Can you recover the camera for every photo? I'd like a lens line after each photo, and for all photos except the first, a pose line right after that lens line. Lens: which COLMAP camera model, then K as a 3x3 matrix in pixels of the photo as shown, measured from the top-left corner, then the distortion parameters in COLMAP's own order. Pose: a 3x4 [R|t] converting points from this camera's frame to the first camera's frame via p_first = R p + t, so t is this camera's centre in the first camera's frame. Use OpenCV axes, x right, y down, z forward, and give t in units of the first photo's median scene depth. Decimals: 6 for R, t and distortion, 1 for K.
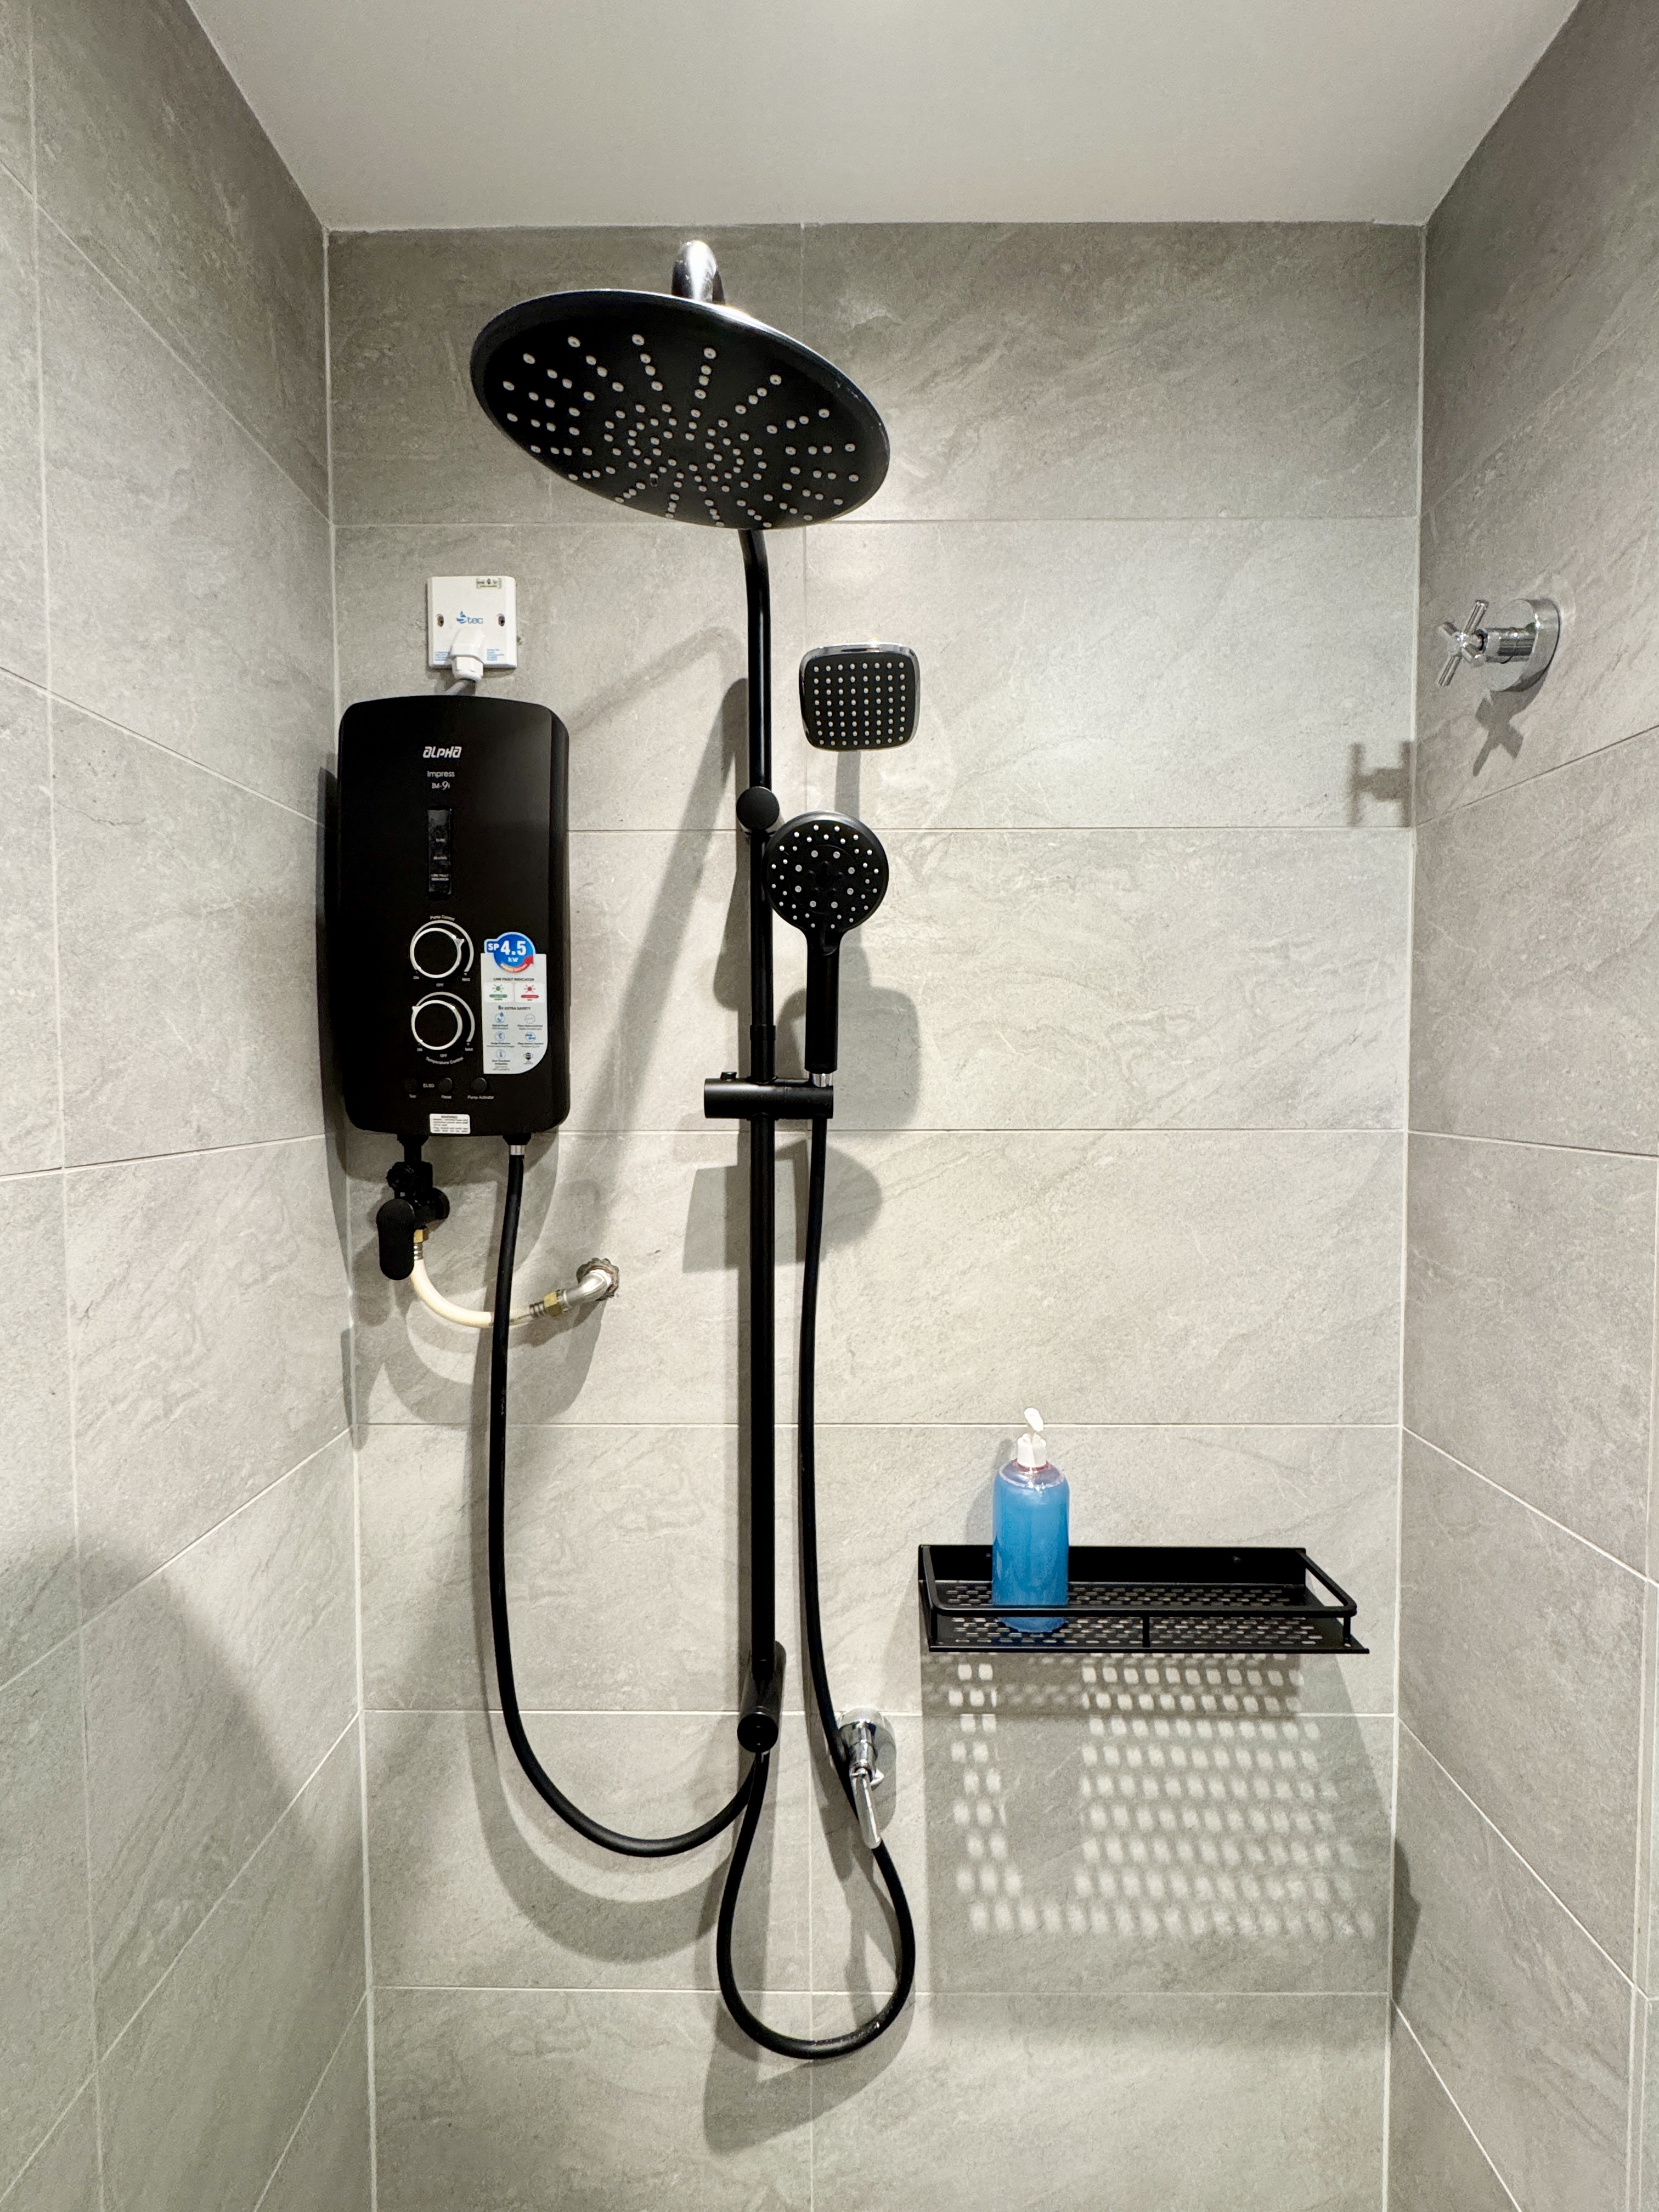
lens RADIAL K [[952.6, 0, 833.7], [0, 952.6, 1098.7], [0, 0, 1]] dist [-0.002197, 0.000204]
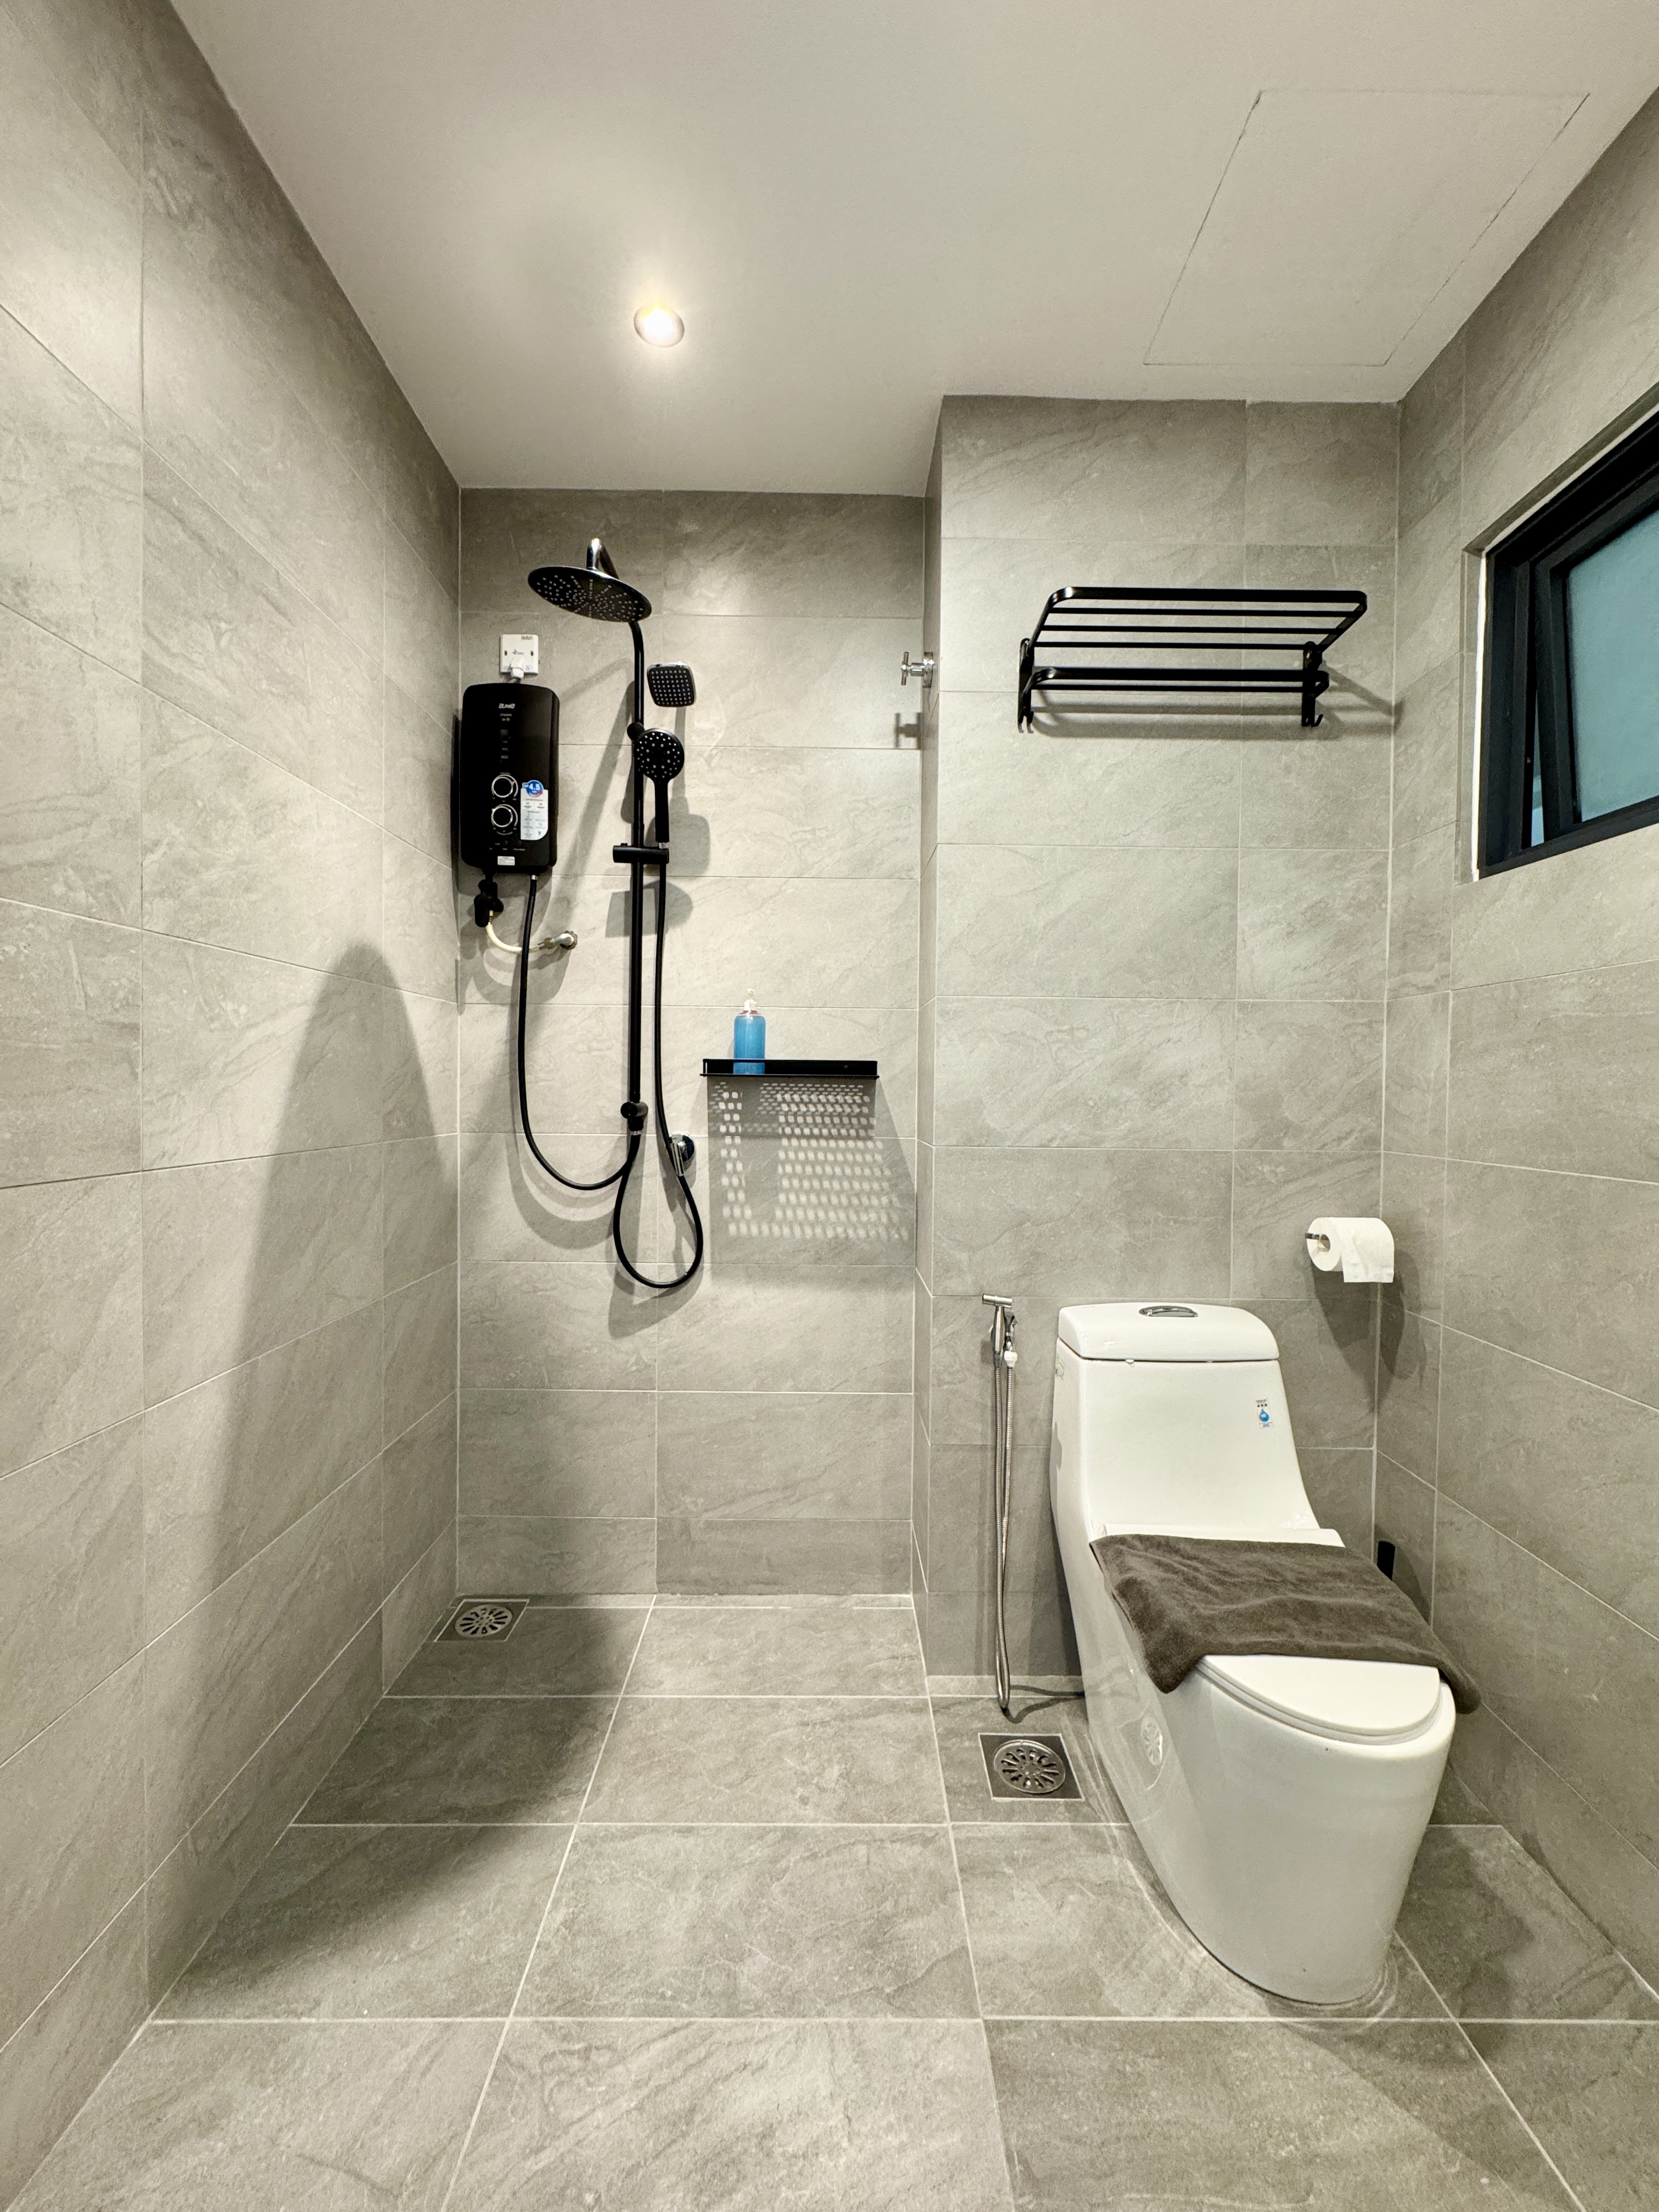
lens RADIAL K [[886.7, 0, 832.7], [0, 886.7, 1101.6], [0, 0, 1]] dist [-0.002586, 0.000270]
pose [[0.999811, 0.014263, 0.013193, 0.362935], [-0.014000, 0.999706, -0.019779, 0.607306], [-0.013471, 0.019591, 0.999717, -1.121262]]
